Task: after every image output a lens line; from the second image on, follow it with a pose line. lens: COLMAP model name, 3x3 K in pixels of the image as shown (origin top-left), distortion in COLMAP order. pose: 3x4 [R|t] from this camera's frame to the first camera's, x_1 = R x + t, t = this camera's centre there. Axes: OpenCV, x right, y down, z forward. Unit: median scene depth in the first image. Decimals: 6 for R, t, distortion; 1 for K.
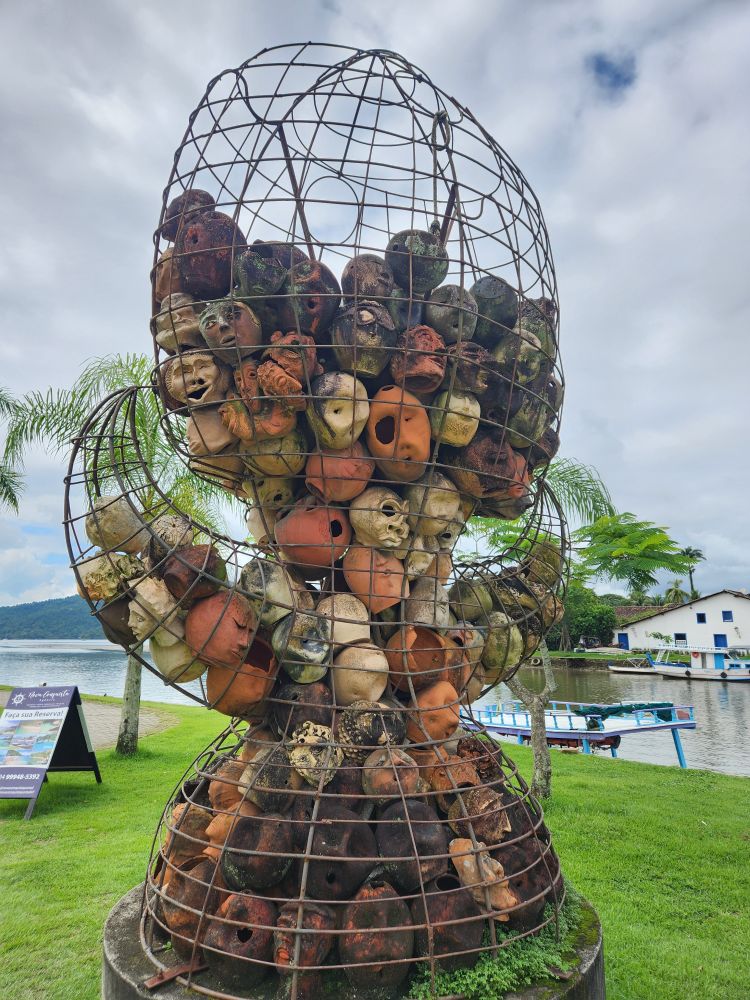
lens RADIAL K [[675.6, 0, 375.0], [0, 675.6, 500.0], [0, 0, 1]] dist [0.000161, -0.000091]
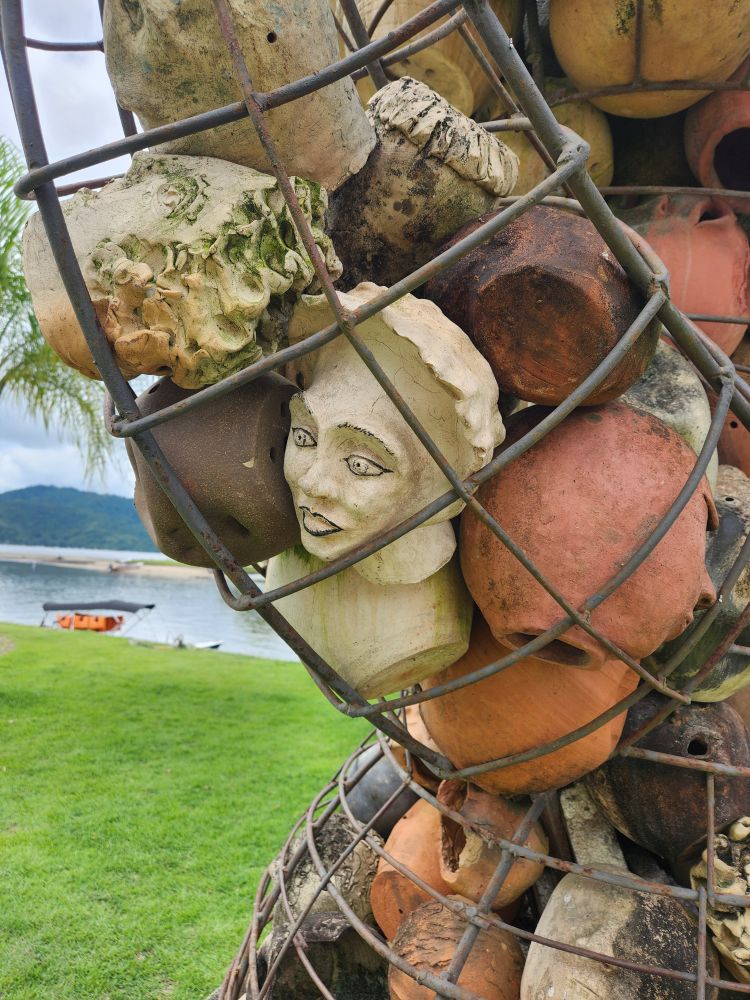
lens RADIAL K [[675.6, 0, 375.0], [0, 675.6, 500.0], [0, 0, 1]] dist [0.000161, -0.000091]
pose [[0.970837, 0.075550, 0.227527, -0.387329], [-0.100322, 0.989983, 0.099339, 0.161814], [-0.217743, -0.119268, 0.968692, 0.768357]]
